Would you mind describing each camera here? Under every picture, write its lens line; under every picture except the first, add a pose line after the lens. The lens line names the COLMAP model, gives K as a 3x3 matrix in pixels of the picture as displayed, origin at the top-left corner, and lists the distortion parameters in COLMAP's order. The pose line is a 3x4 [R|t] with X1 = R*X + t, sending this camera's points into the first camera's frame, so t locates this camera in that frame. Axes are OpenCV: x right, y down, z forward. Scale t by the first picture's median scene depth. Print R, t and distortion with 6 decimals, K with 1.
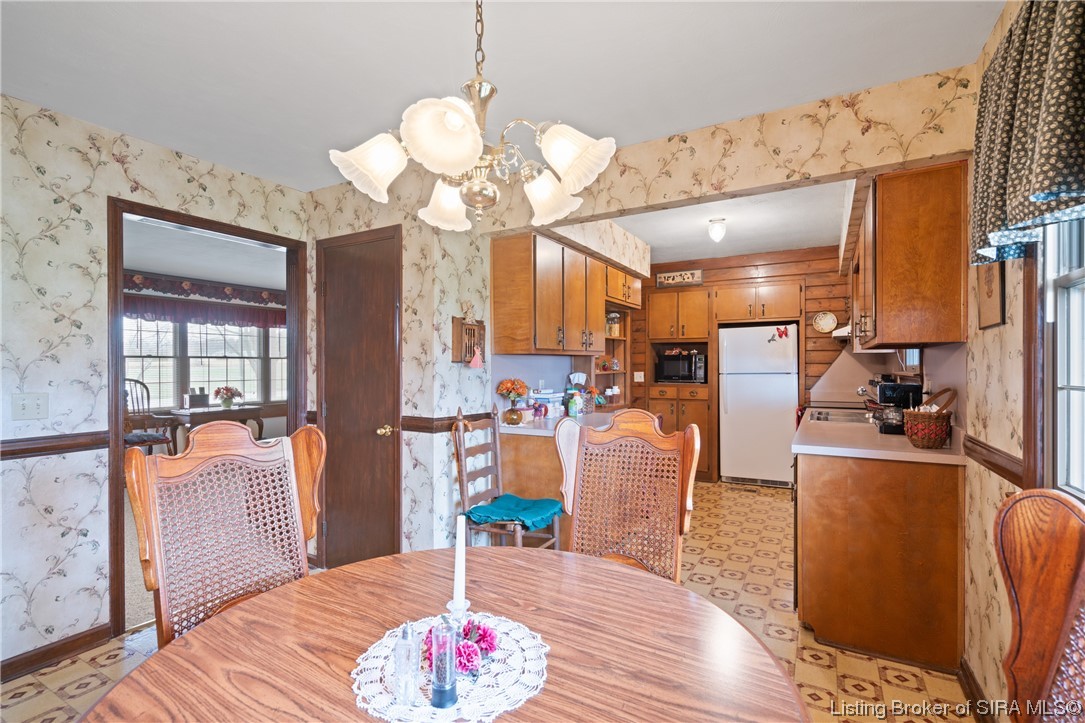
lens RADIAL K [[490.1, 0, 536.5], [0, 490.1, 365.9], [0, 0, 1]] dist [-0.019901, 0.004919]
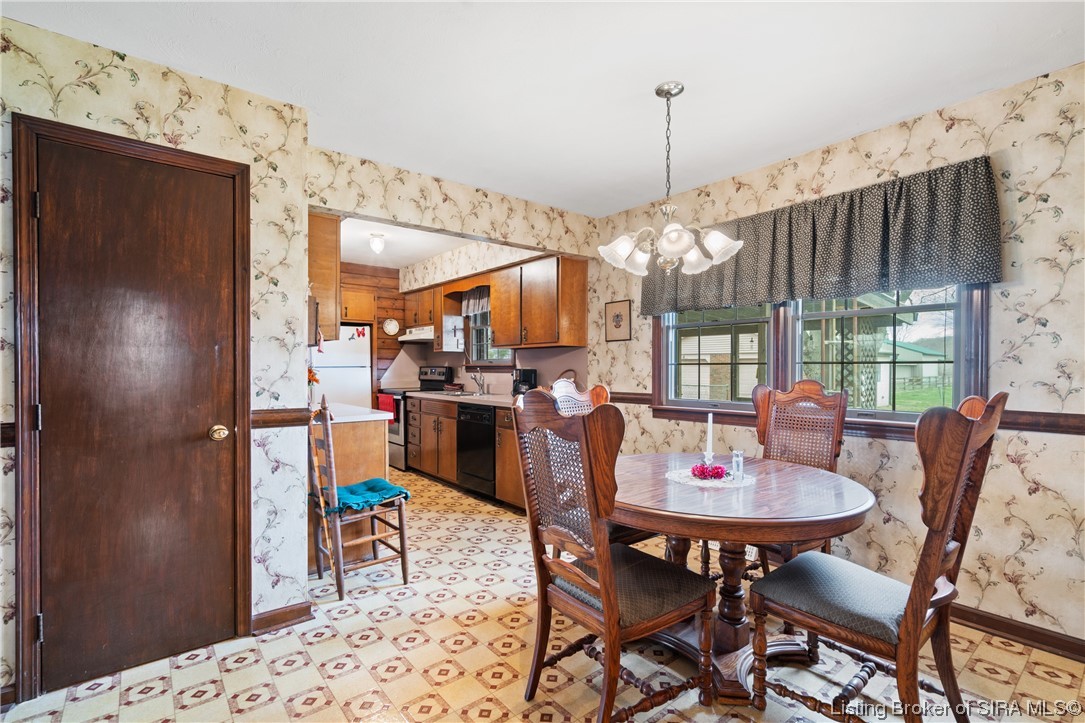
lens RADIAL K [[490.1, 0, 538.2], [0, 490.1, 372.7], [0, 0, 1]] dist [-0.019901, 0.004919]
pose [[0.373457, -0.006898, 0.927622, -0.523374], [-0.003244, 0.999957, 0.008742, 0.020908], [-0.927642, -0.006274, 0.373418, 0.177313]]
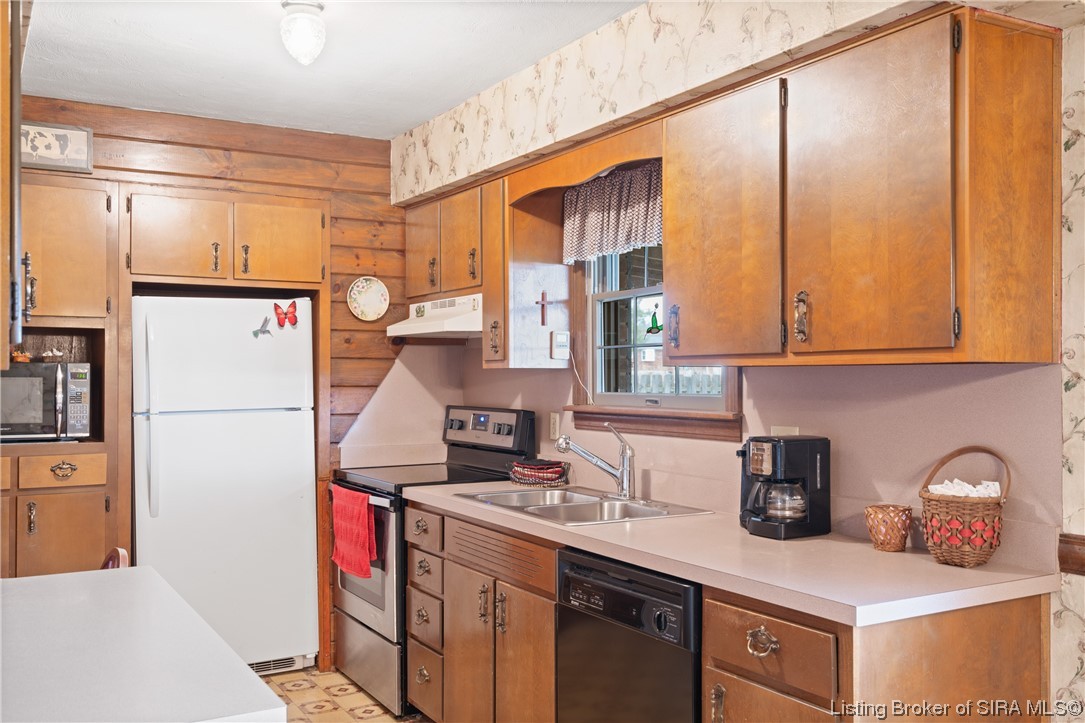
lens RADIAL K [[984.6, 0, 551.5], [0, 984.6, 368.1], [0, 0, 1]] dist [-0.020274, 0.000000]
pose [[0.505120, 0.008233, 0.863010, -0.155194], [0.000243, 0.999953, -0.009681, -0.015283], [-0.863049, 0.005100, 0.505094, 0.417836]]
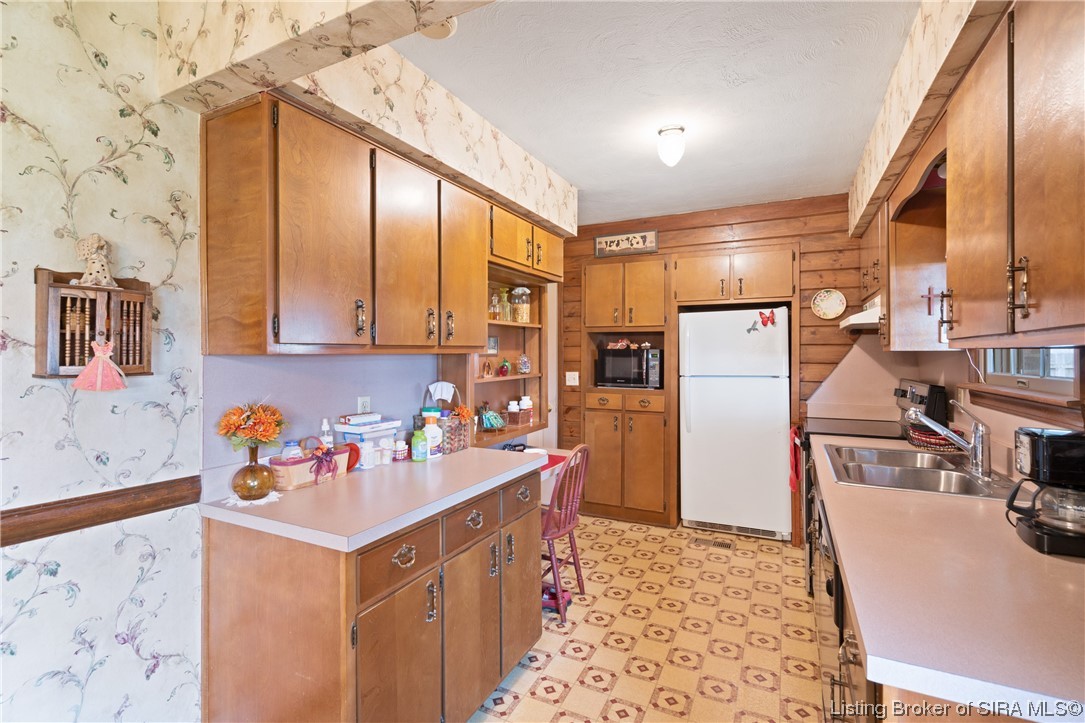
lens RADIAL K [[490.1, 0, 518.9], [0, 490.1, 350.1], [0, 0, 1]] dist [-0.019901, 0.004919]
pose [[0.999574, 0.004500, 0.028826, 0.147985], [-0.004235, 0.999948, -0.009226, -0.017826], [-0.028866, 0.009100, 0.999542, 0.362325]]
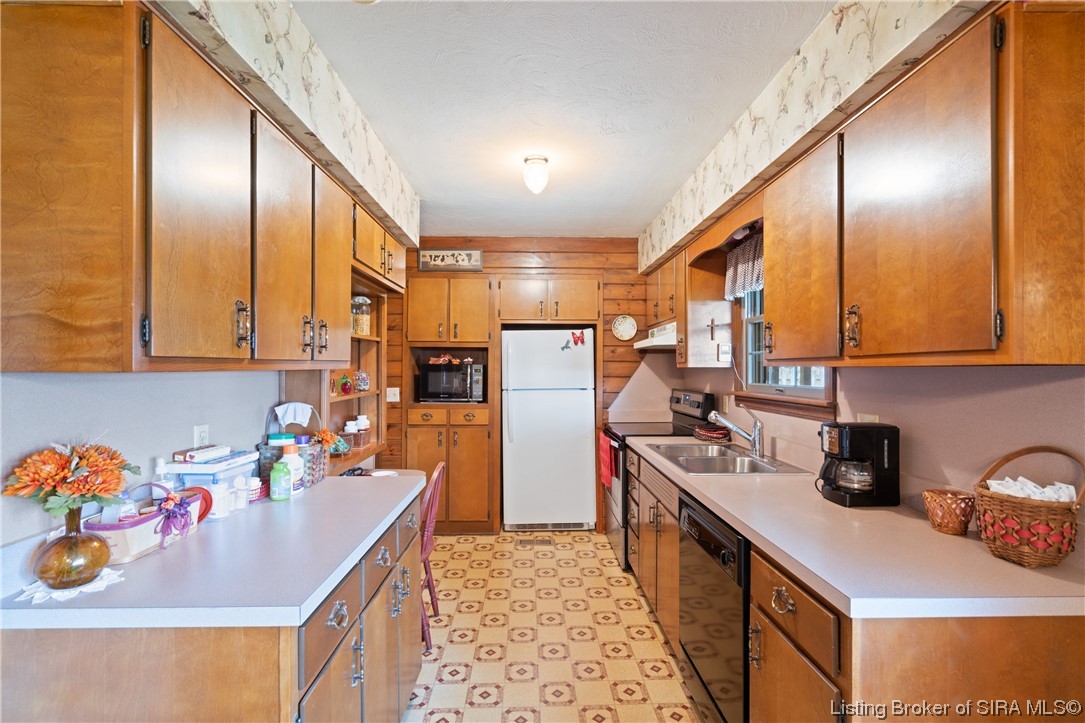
lens RADIAL K [[490.1, 0, 534.4], [0, 490.1, 366.3], [0, 0, 1]] dist [-0.019901, 0.004919]
pose [[0.862219, 0.007602, 0.506478, 0.039536], [-0.004458, 0.999963, -0.007419, -0.019088], [-0.506516, 0.004139, 0.862221, 0.402065]]
